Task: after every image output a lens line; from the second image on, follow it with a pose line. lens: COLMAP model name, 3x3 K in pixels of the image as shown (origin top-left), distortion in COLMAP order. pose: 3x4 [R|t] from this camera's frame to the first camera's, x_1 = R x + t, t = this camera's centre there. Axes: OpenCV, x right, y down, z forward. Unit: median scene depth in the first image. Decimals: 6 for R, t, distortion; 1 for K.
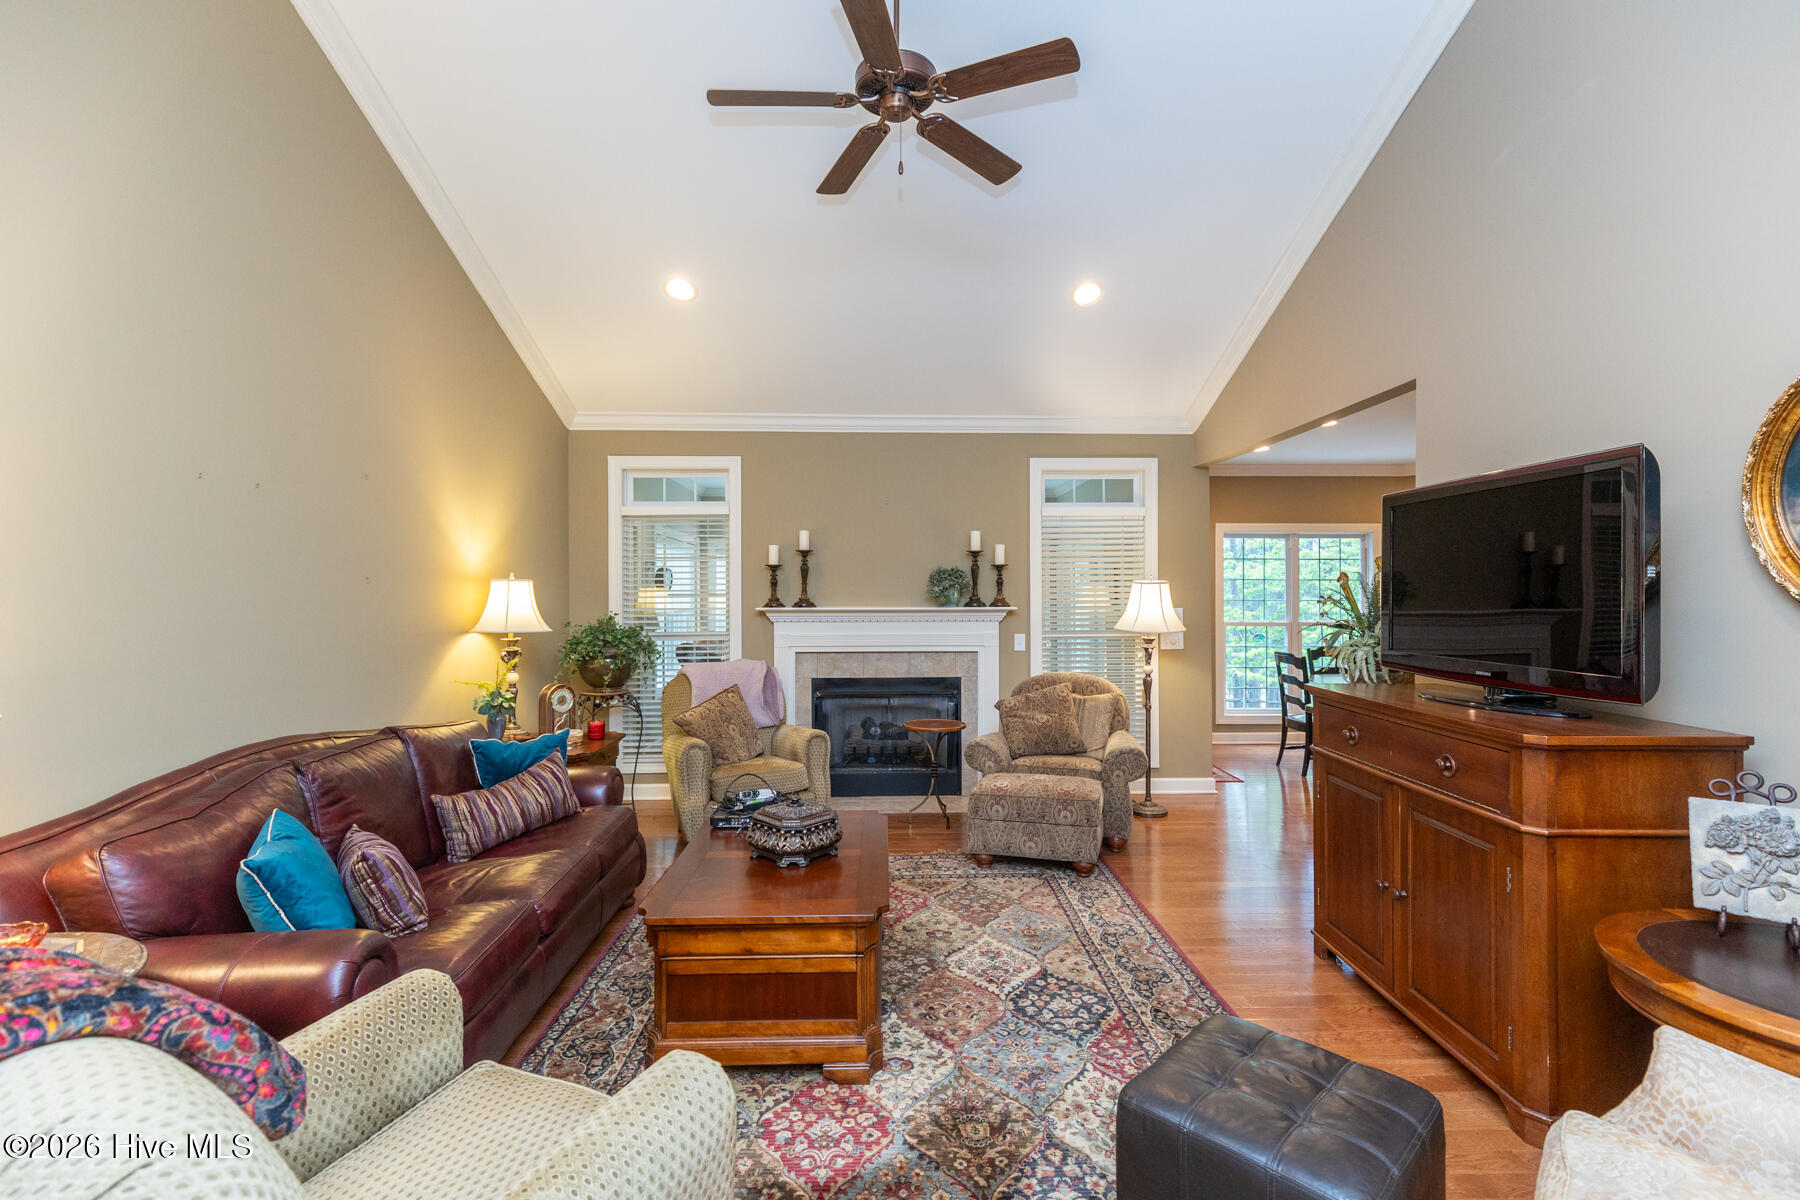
lens RADIAL K [[836.8, 0, 902.1], [0, 836.8, 596.1], [0, 0, 1]] dist [0.008073, -0.000797]
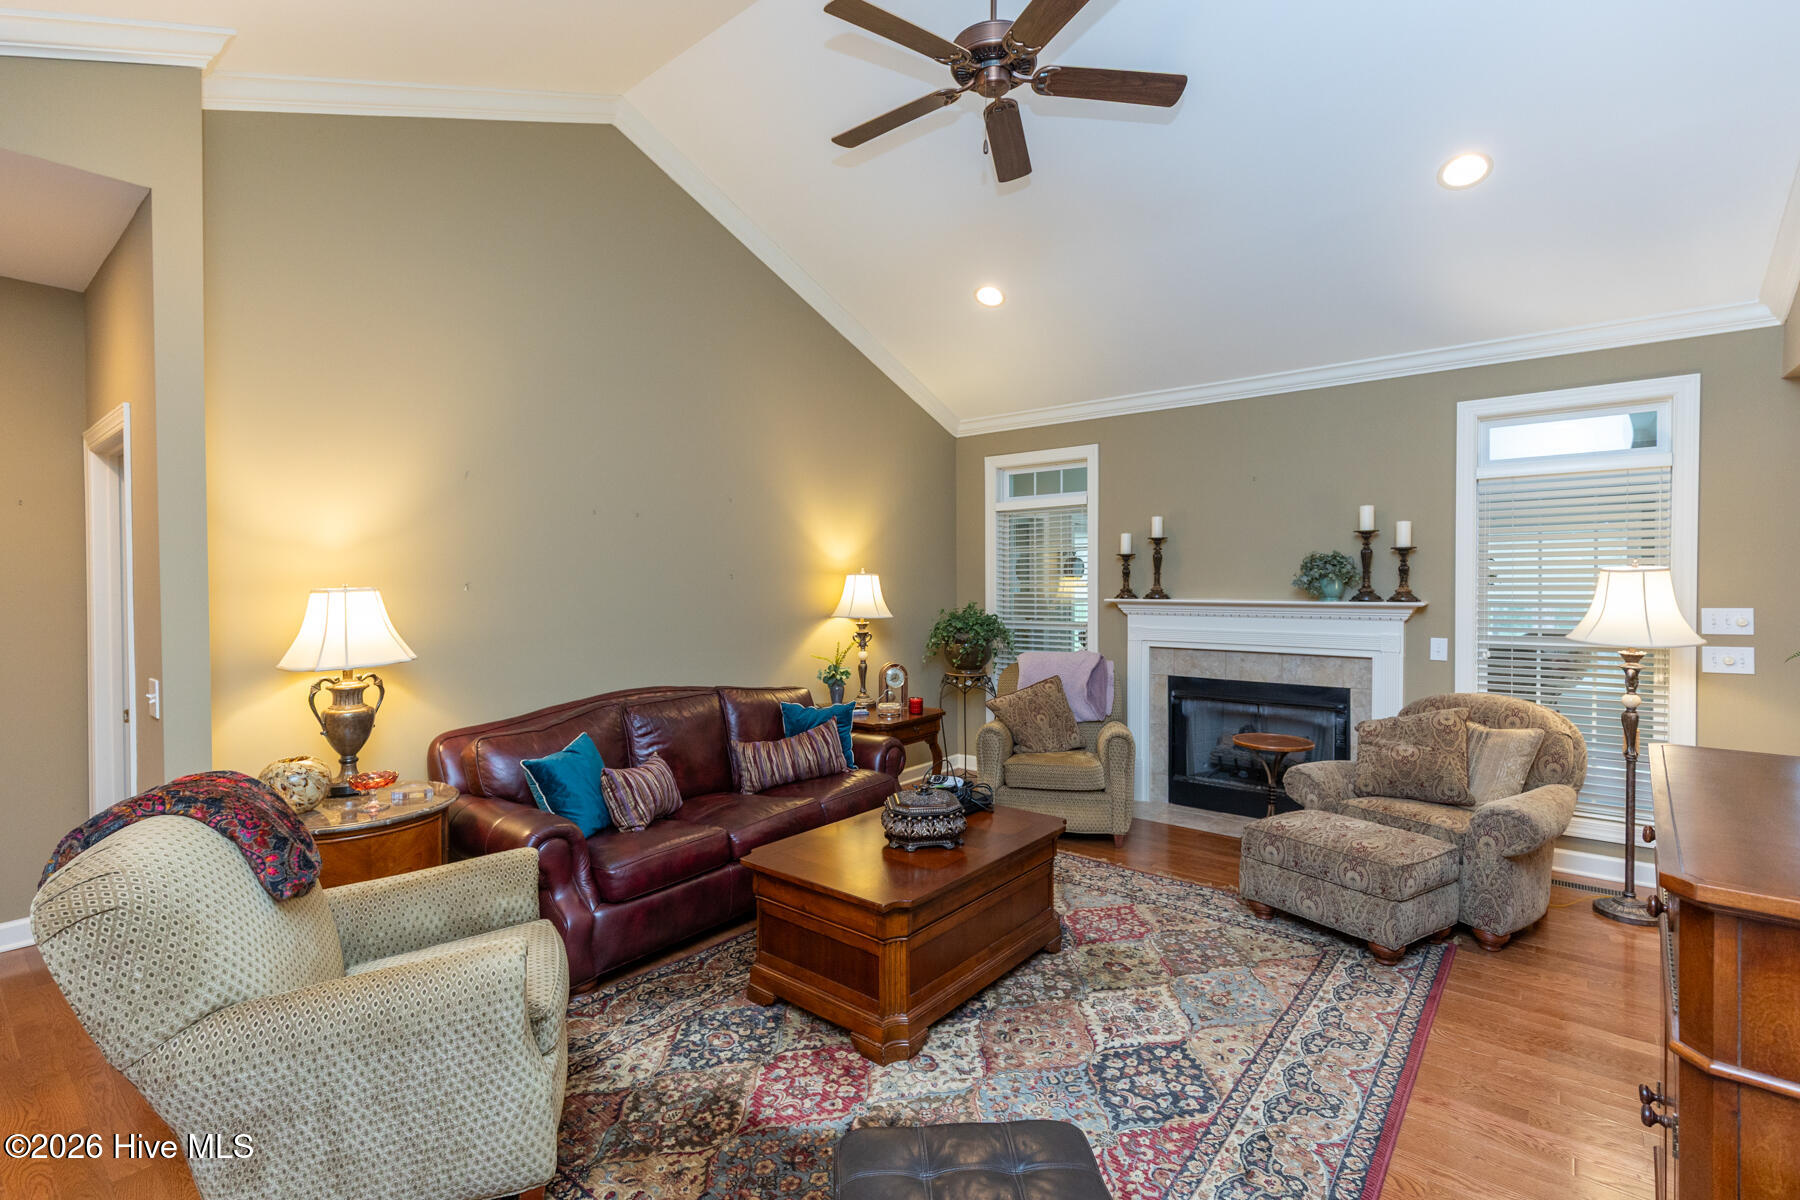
lens RADIAL K [[836.8, 0, 883.7], [0, 836.8, 596.6], [0, 0, 1]] dist [0.008073, -0.000797]
pose [[0.743949, 0.012720, -0.668115, 0.381869], [0.001677, 0.999780, 0.020902, -0.012793], [0.668234, -0.016671, 0.743764, 0.140404]]
